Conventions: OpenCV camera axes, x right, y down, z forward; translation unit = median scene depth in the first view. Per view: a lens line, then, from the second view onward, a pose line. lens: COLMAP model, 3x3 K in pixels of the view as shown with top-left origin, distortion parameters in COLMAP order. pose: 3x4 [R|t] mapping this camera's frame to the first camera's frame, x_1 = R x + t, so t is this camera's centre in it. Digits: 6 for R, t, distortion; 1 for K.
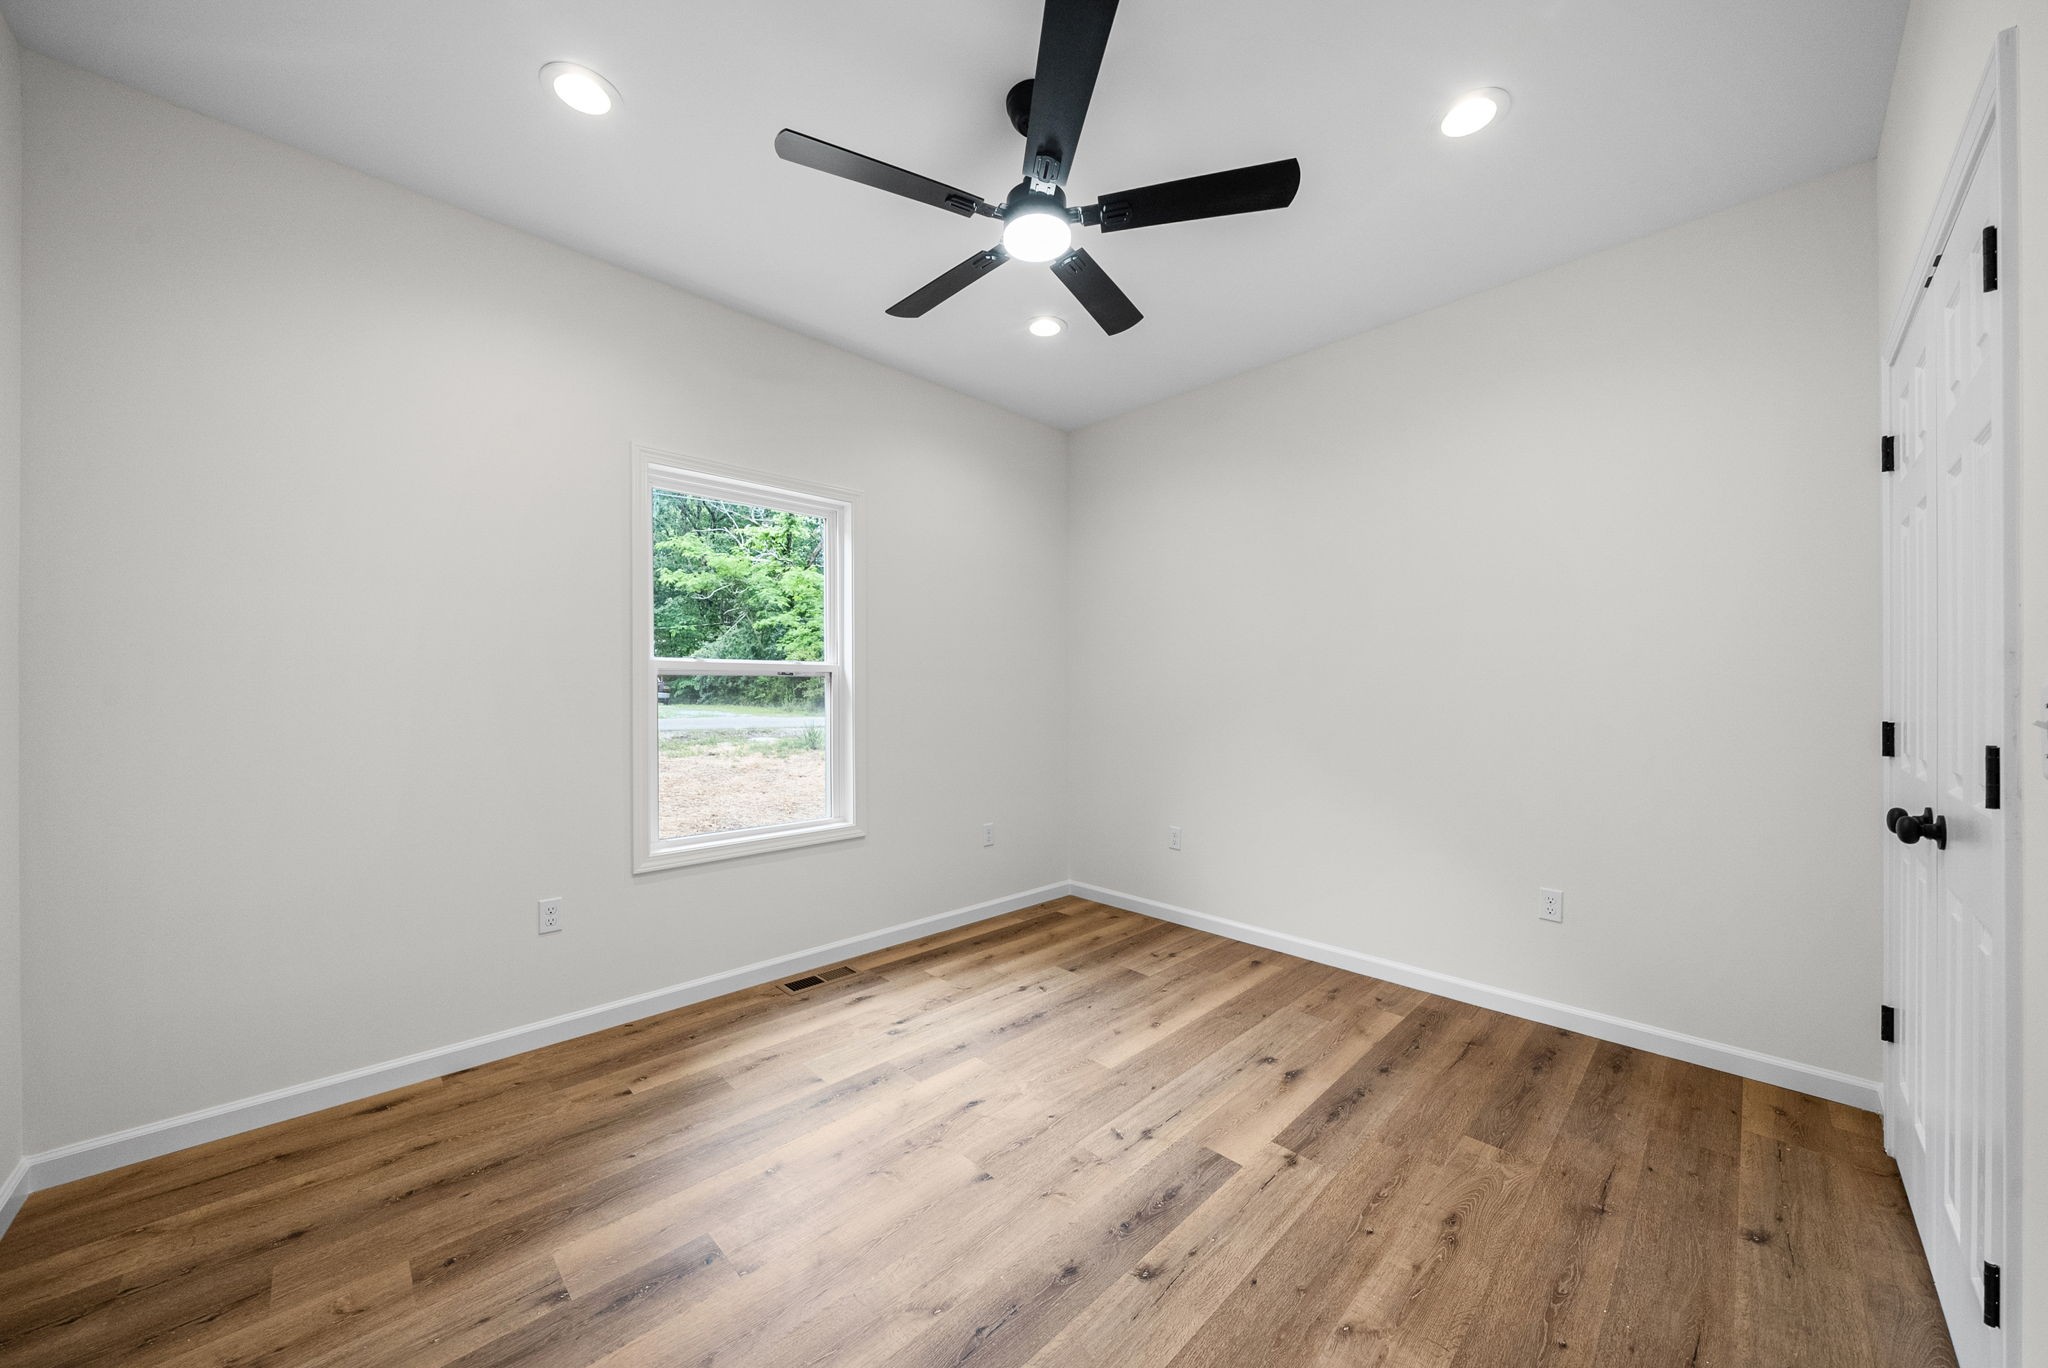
lens RADIAL K [[1173.7, 0, 1014.6], [0, 1173.7, 698.7], [0, 0, 1]] dist [0.000243, -0.000406]
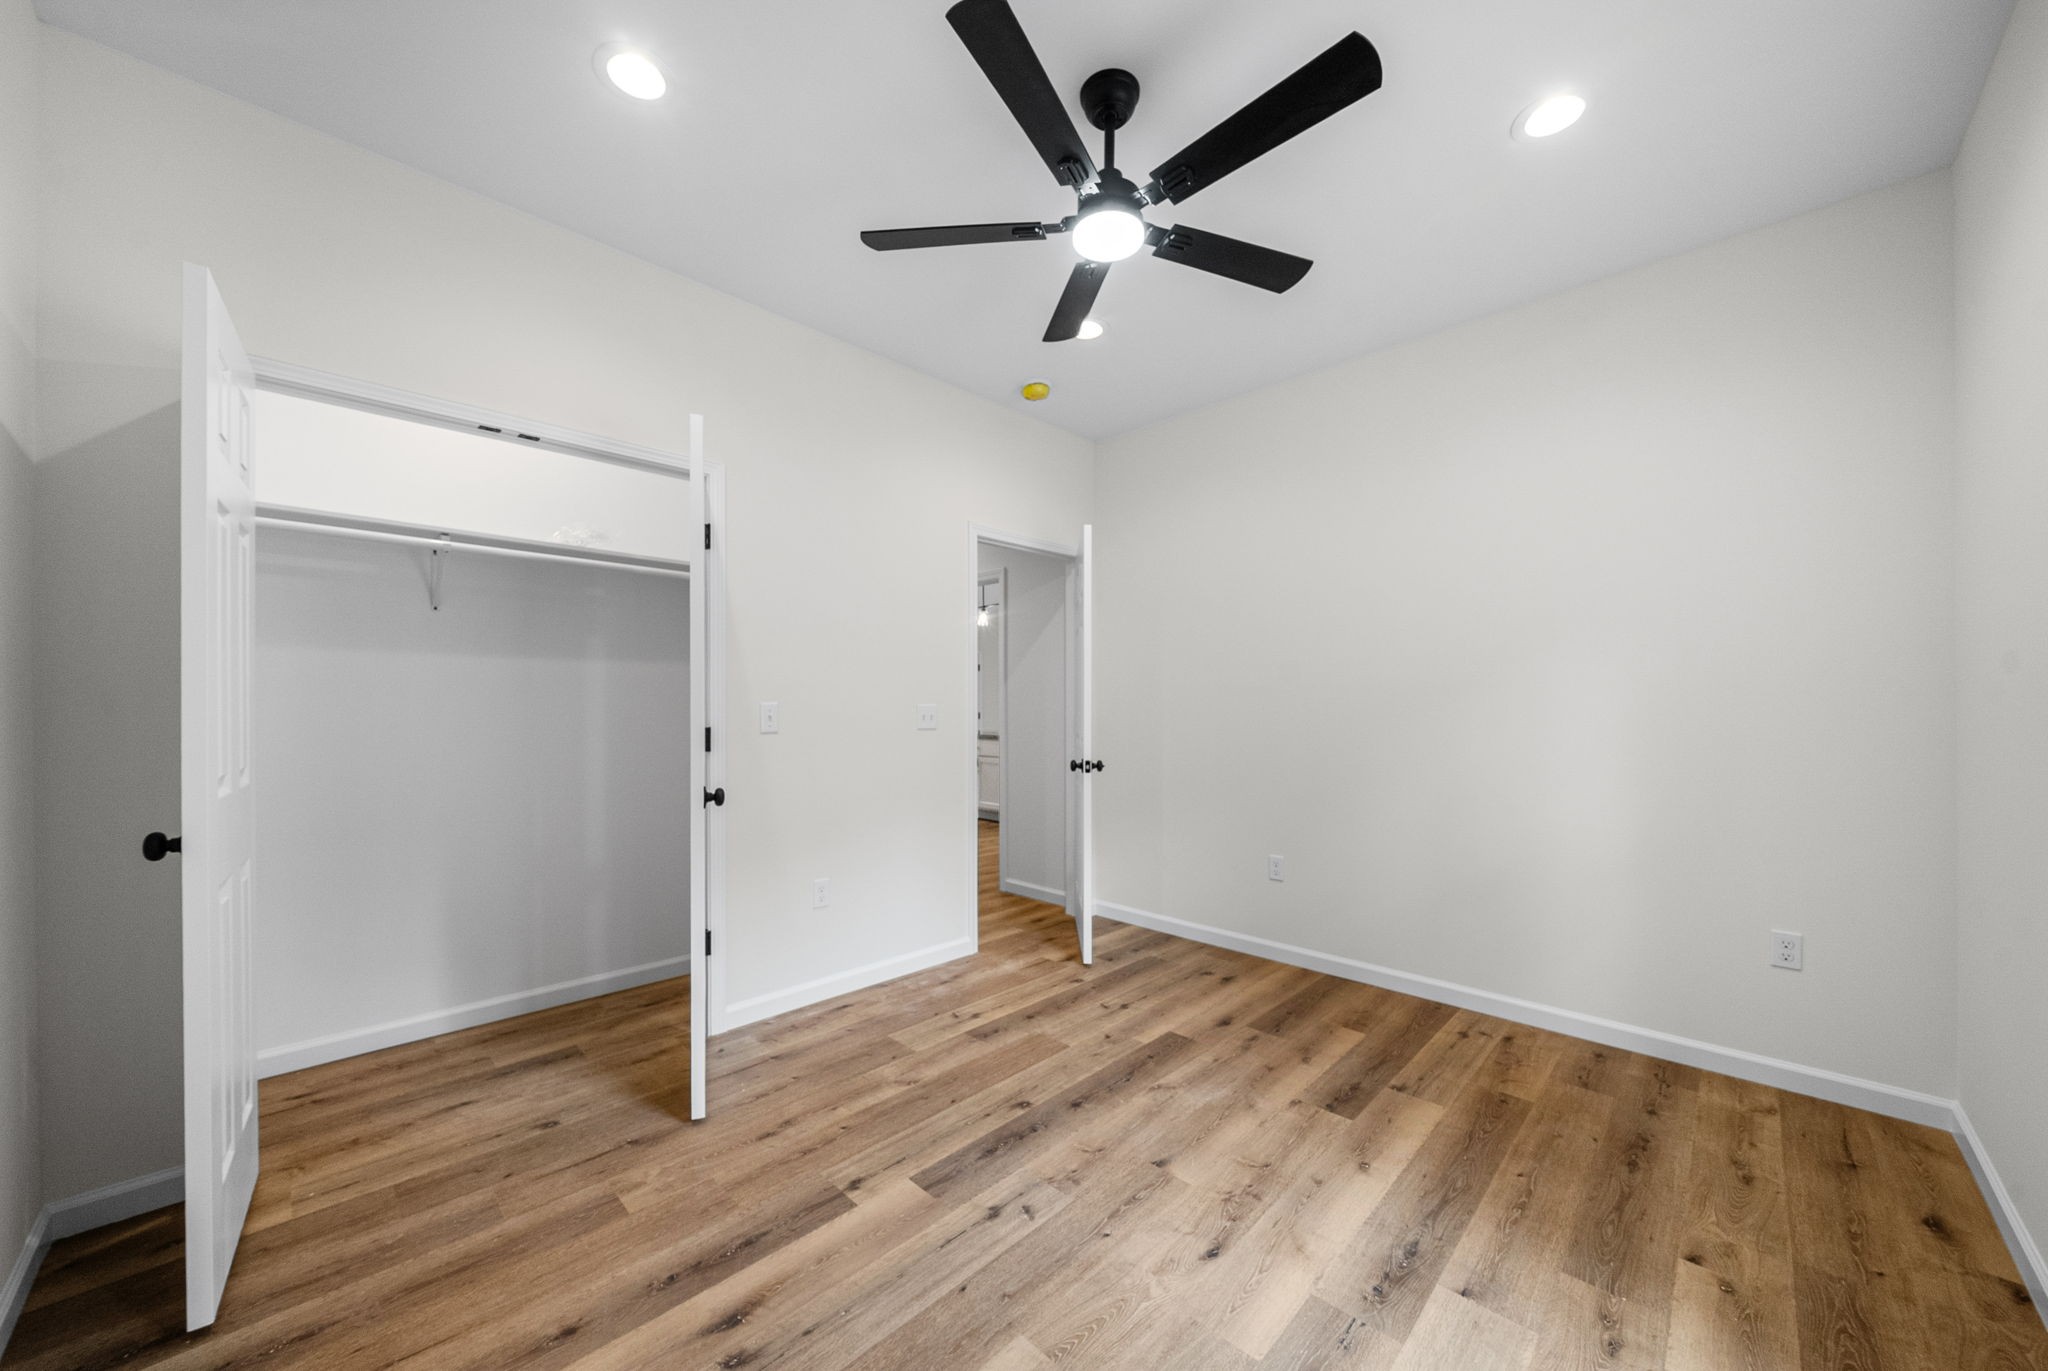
lens RADIAL K [[1173.7, 0, 1014.6], [0, 1173.7, 700.2], [0, 0, 1]] dist [0.000243, -0.000406]
pose [[-0.999928, -0.004073, -0.011253, 0.113234], [-0.004096, 0.999989, 0.002093, -0.013074], [0.011244, 0.002138, -0.999934, 1.951527]]
